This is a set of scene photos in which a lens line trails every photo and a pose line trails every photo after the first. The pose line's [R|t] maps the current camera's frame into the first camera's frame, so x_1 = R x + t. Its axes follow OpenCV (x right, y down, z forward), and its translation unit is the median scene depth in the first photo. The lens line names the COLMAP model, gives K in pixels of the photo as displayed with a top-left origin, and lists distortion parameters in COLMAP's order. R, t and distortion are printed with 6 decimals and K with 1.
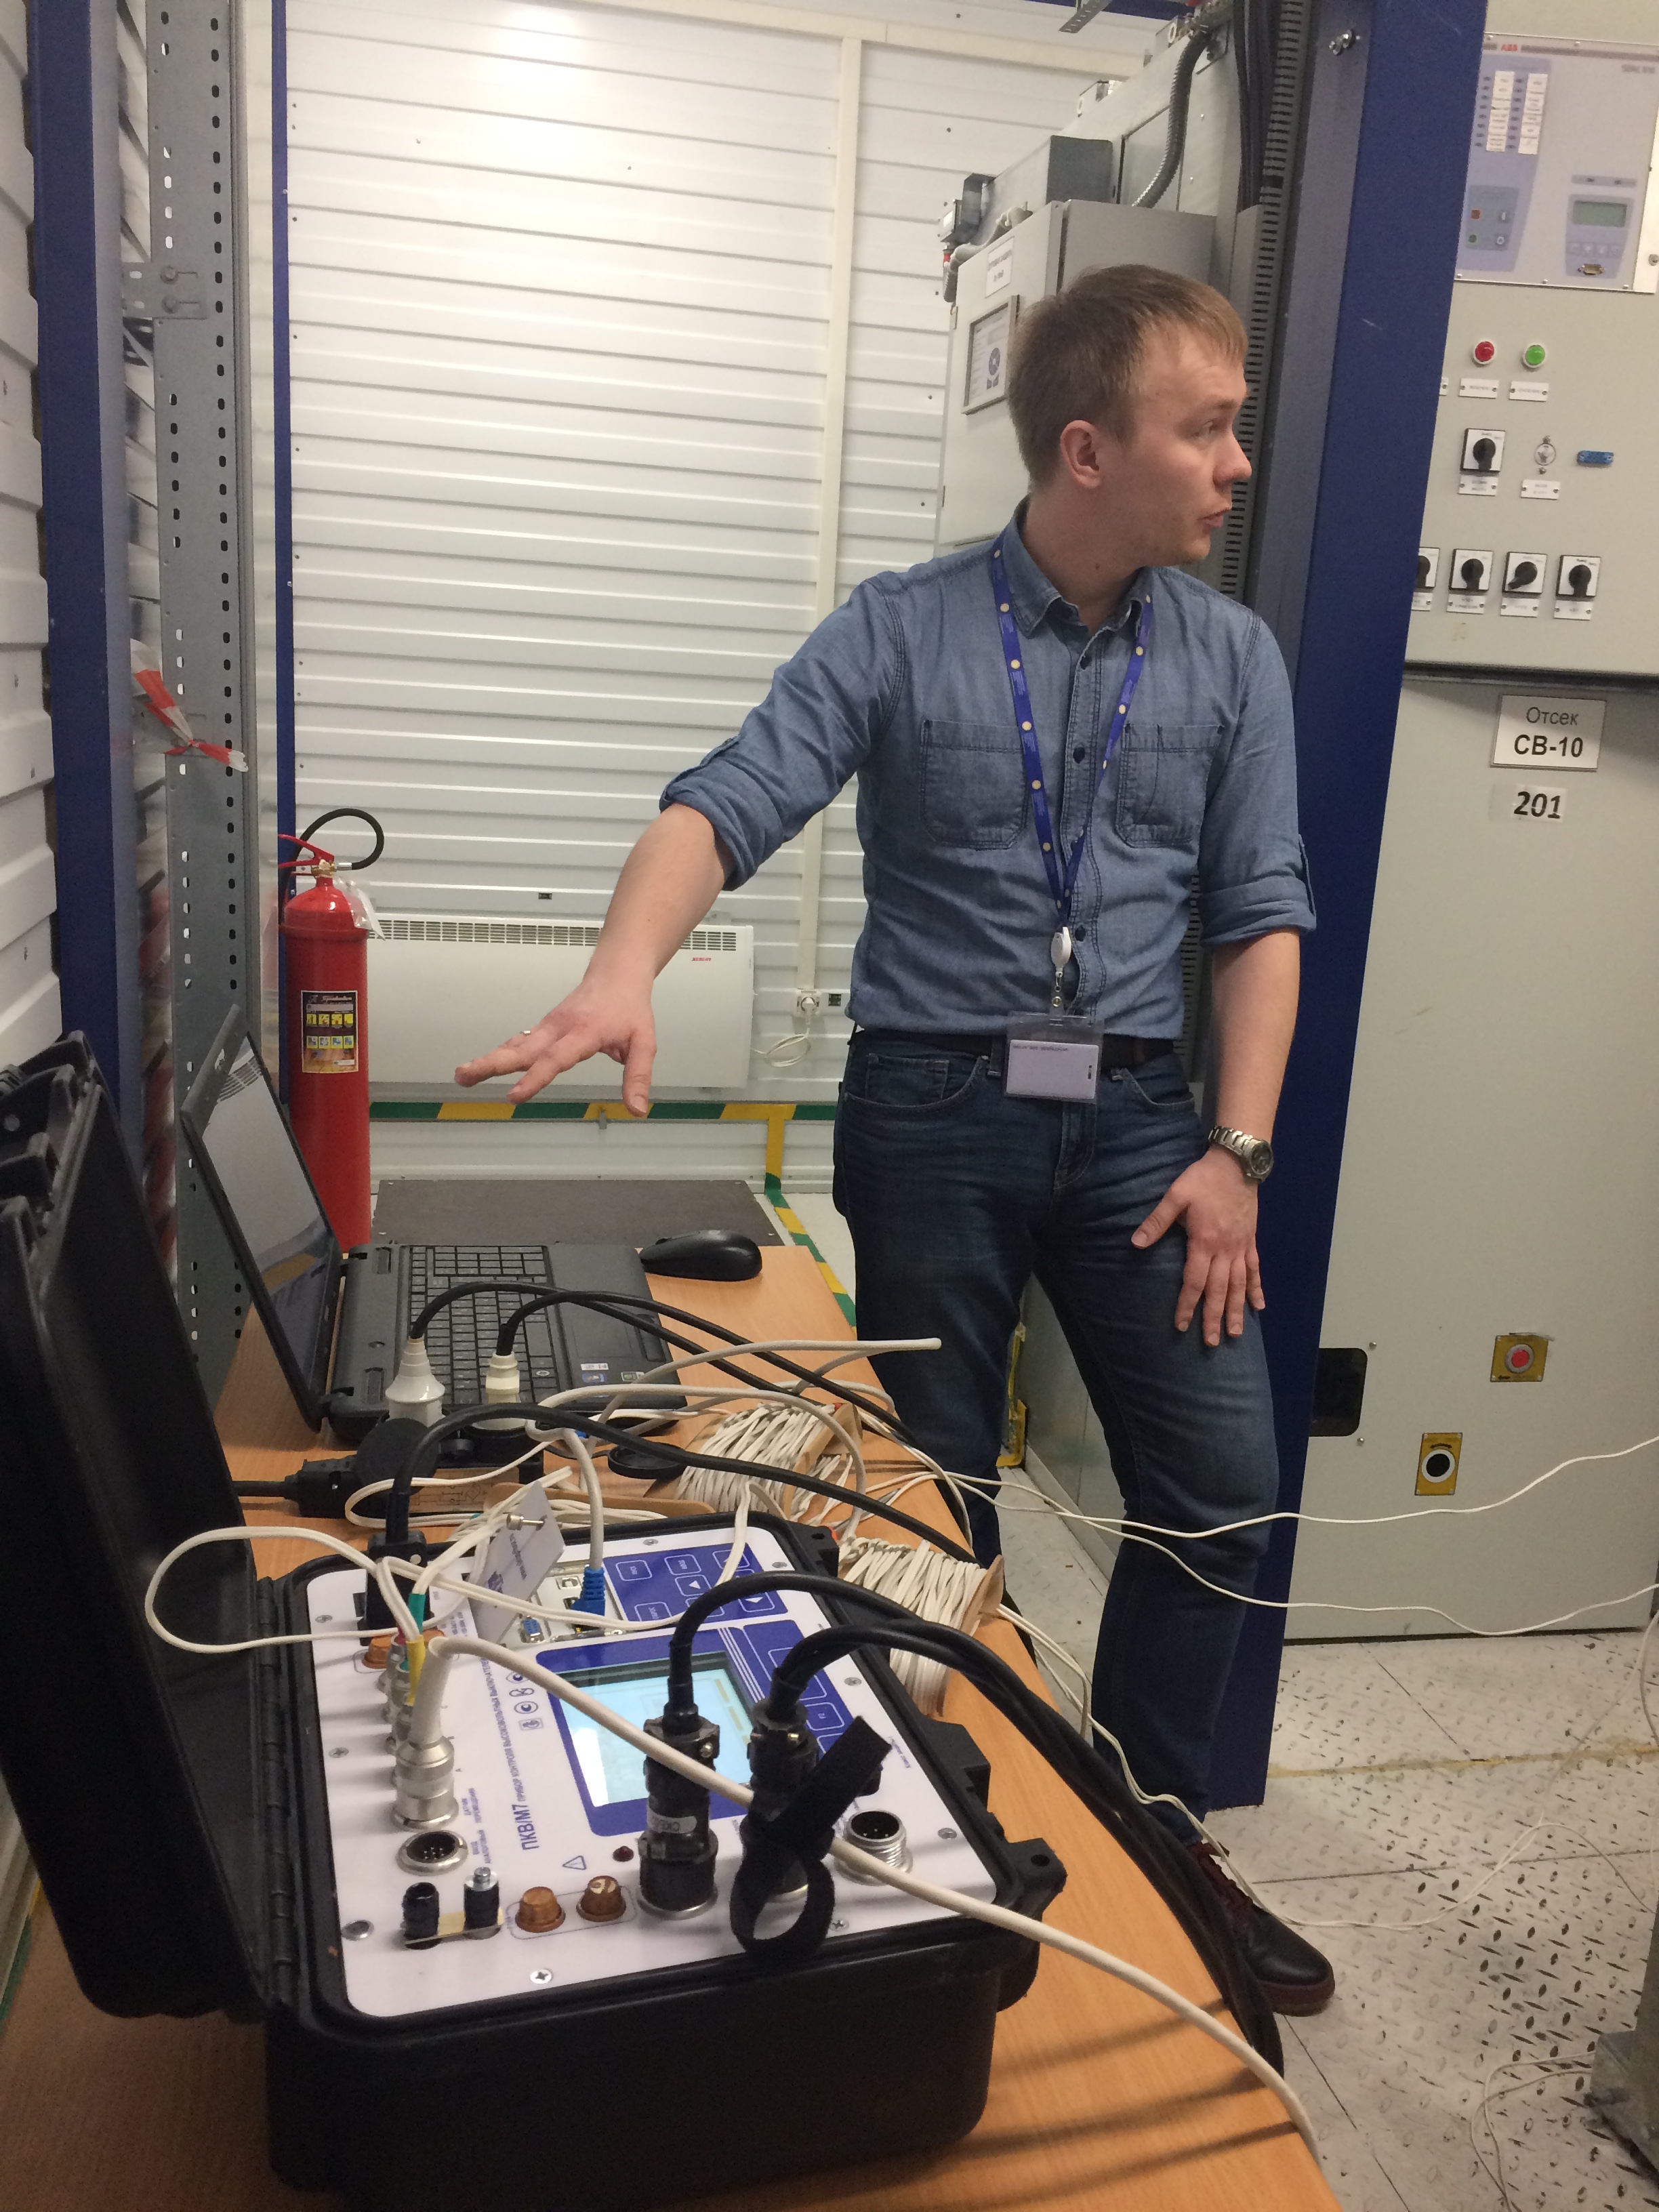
lens RADIAL K [[1892.5, 0, 830.5], [0, 1892.5, 1176.4], [0, 0, 1]] dist [0.138208, -0.193257]
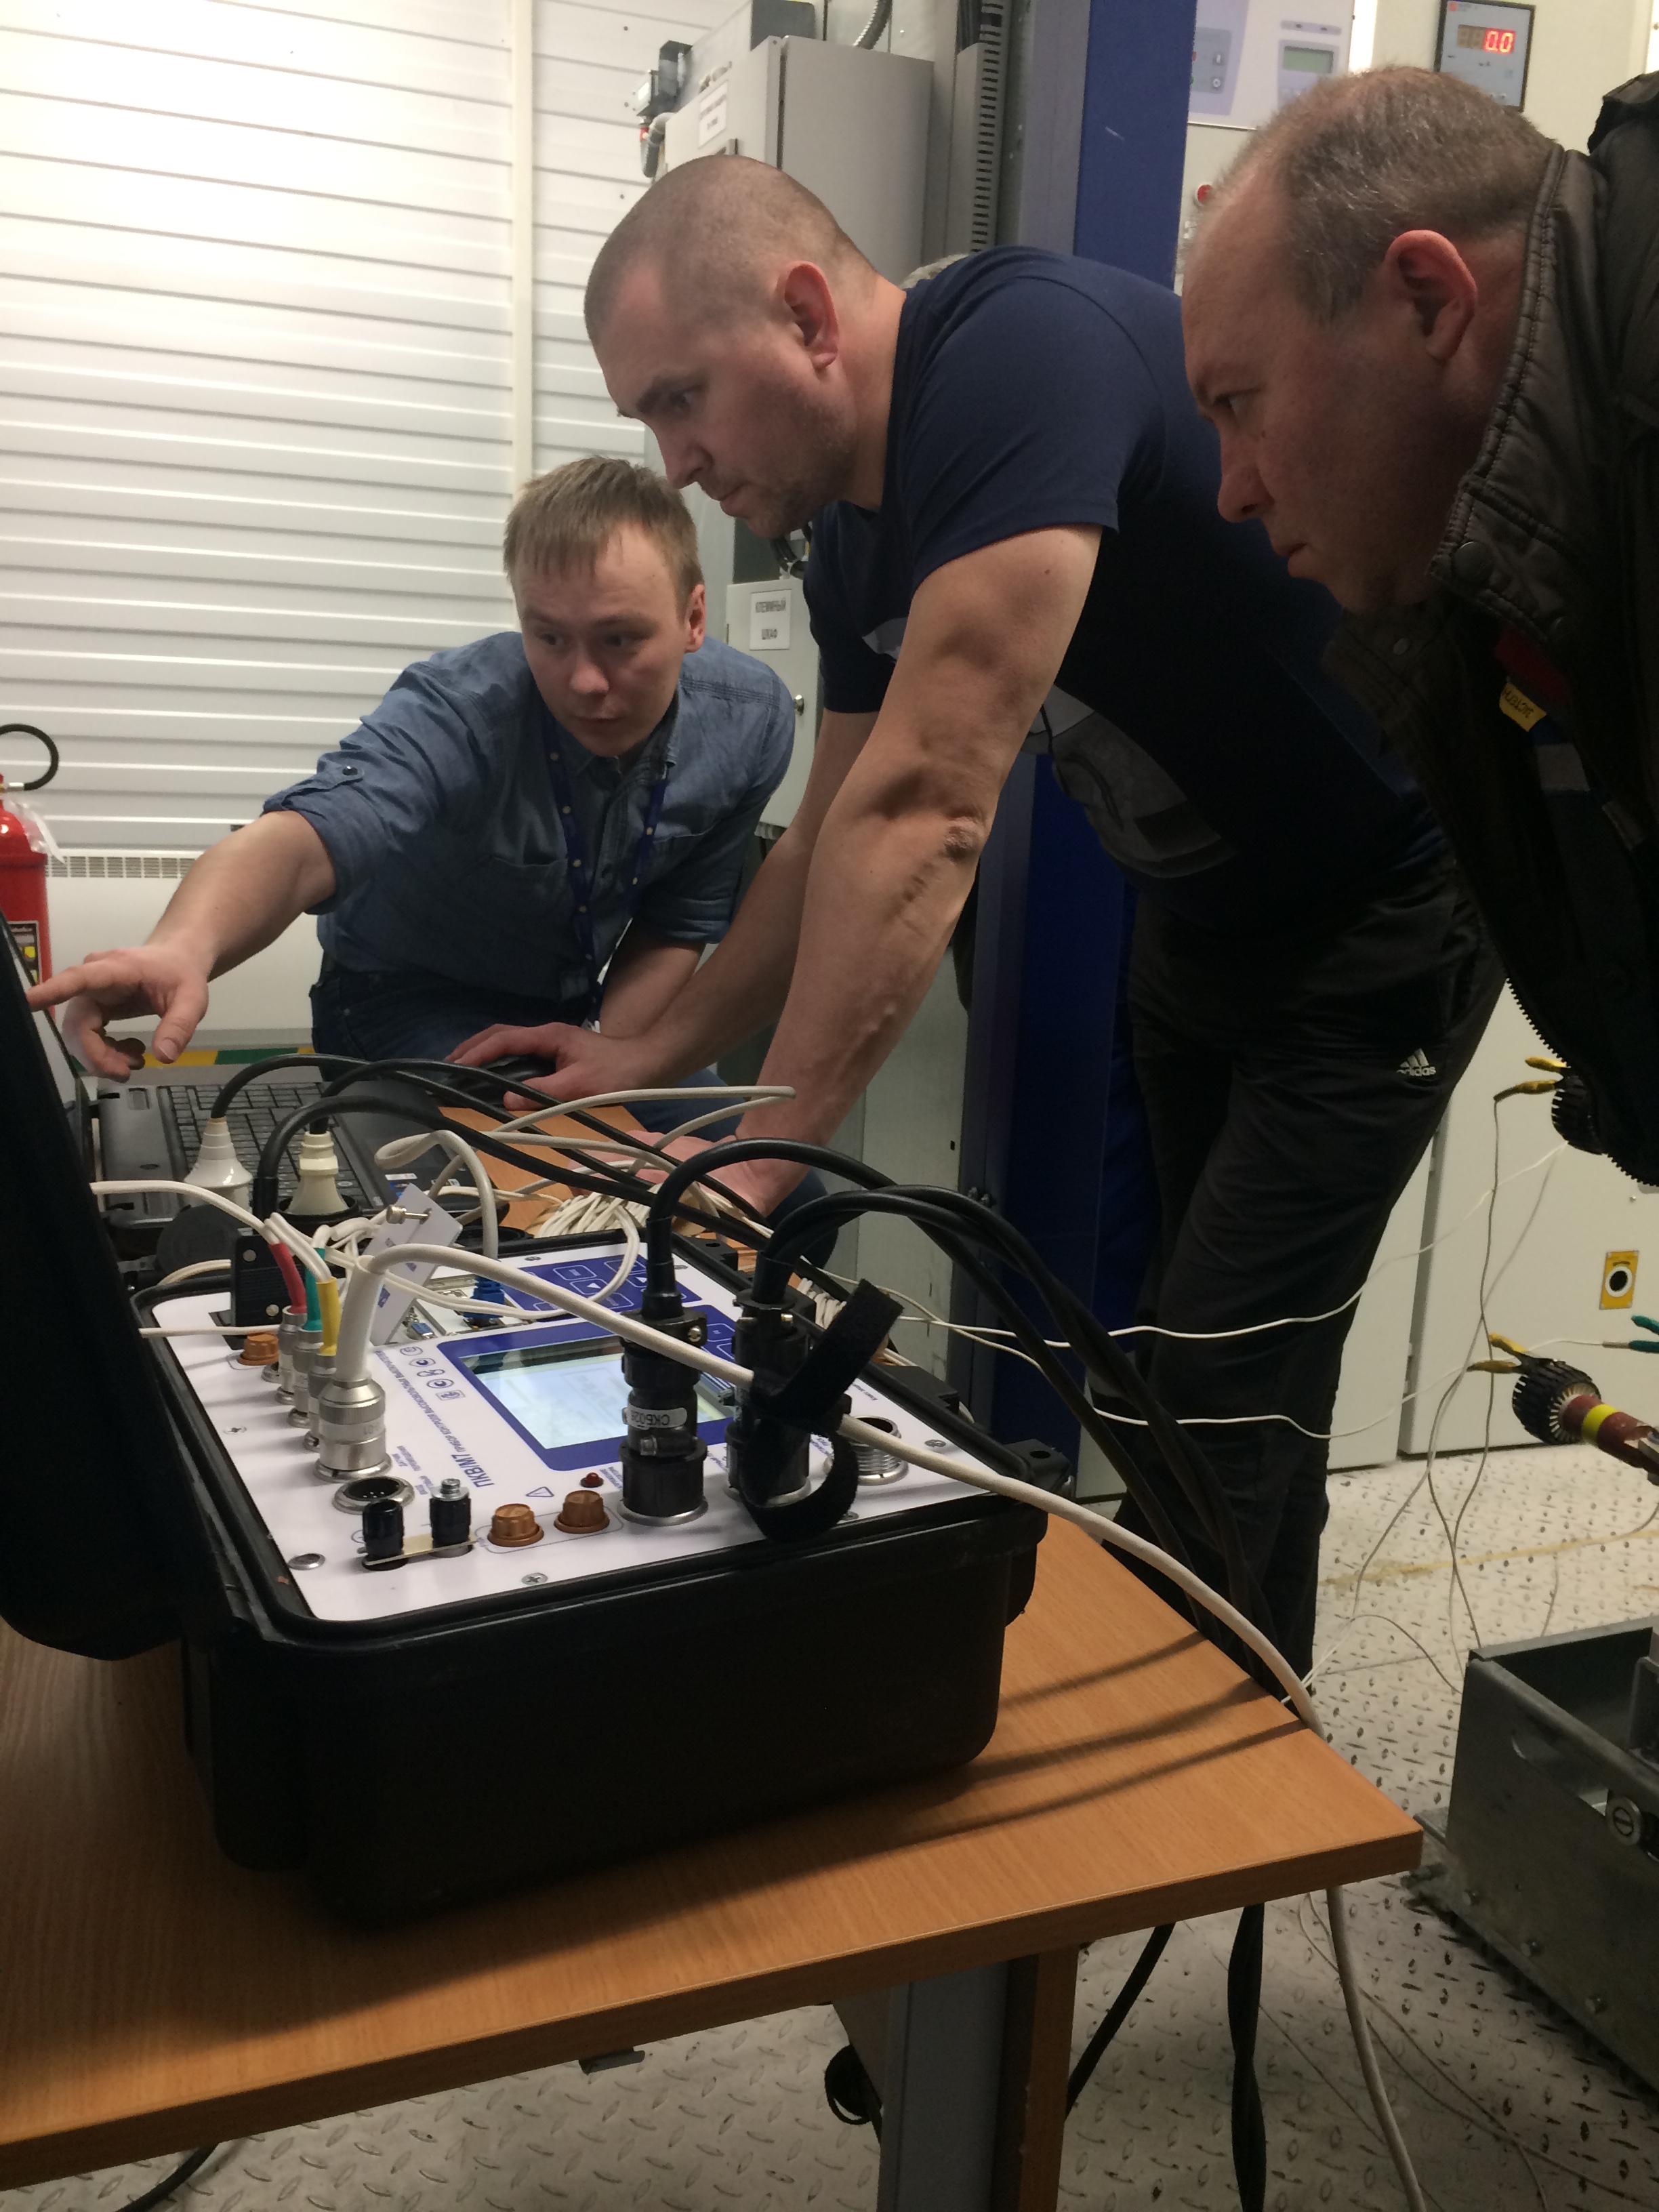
lens RADIAL K [[1892.5, 0, 830.5], [0, 1892.5, 1176.4], [0, 0, 1]] dist [0.138208, -0.193257]
pose [[0.985972, -0.052405, 0.158470, -0.051887], [0.051847, 0.998626, 0.007655, 0.082642], [-0.158653, 0.000668, 0.987334, 0.040783]]
